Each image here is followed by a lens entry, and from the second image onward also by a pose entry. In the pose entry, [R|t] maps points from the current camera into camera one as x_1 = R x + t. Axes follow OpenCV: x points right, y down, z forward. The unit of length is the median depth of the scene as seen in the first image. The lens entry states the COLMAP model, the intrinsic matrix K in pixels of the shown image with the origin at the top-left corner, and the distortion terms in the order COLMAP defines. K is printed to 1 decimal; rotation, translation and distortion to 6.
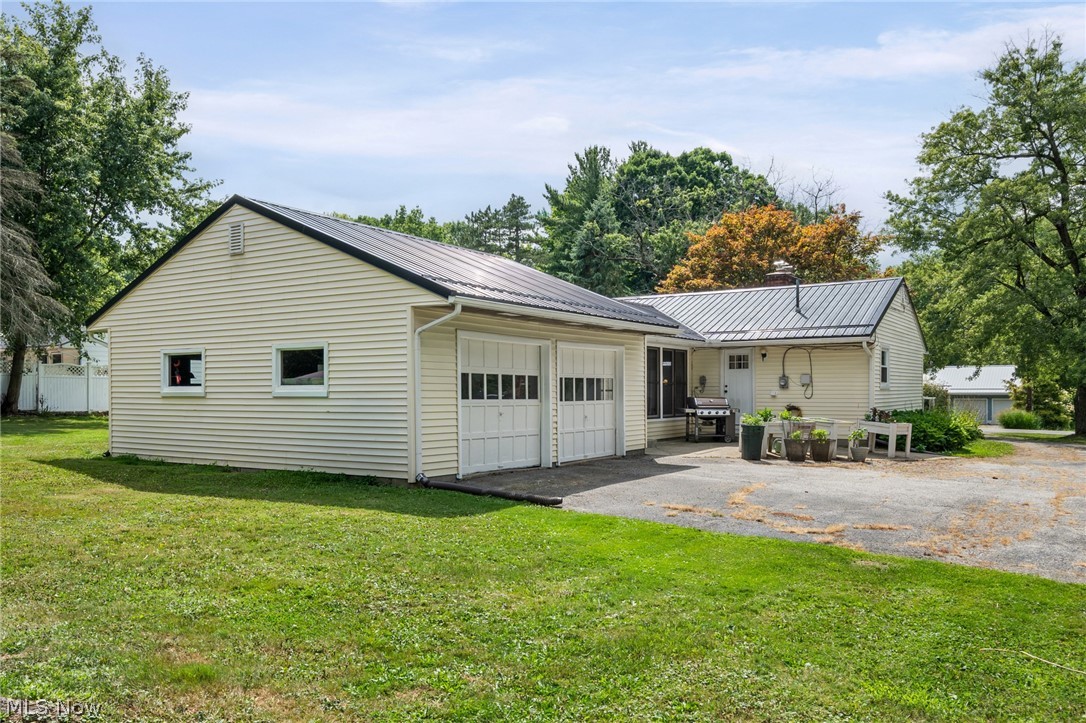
lens RADIAL K [[844.3, 0, 543.2], [0, 844.3, 398.0], [0, 0, 1]] dist [0.000388, 0.000043]
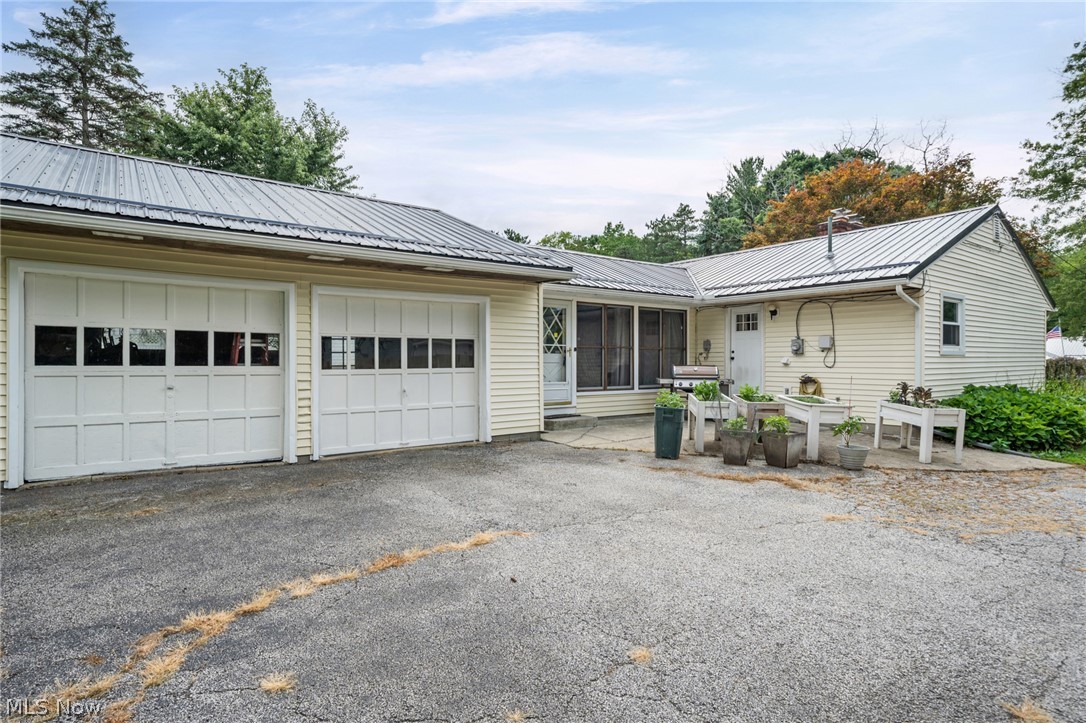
lens RADIAL K [[571.4, 0, 543.0], [0, 571.4, 361.5], [0, 0, 1]] dist [0.000591, 0.000664]
pose [[0.934318, 0.003583, -0.356423, 0.256943], [-0.005284, 0.999979, -0.003799, -0.001421], [0.356402, 0.005433, 0.934317, 0.430613]]
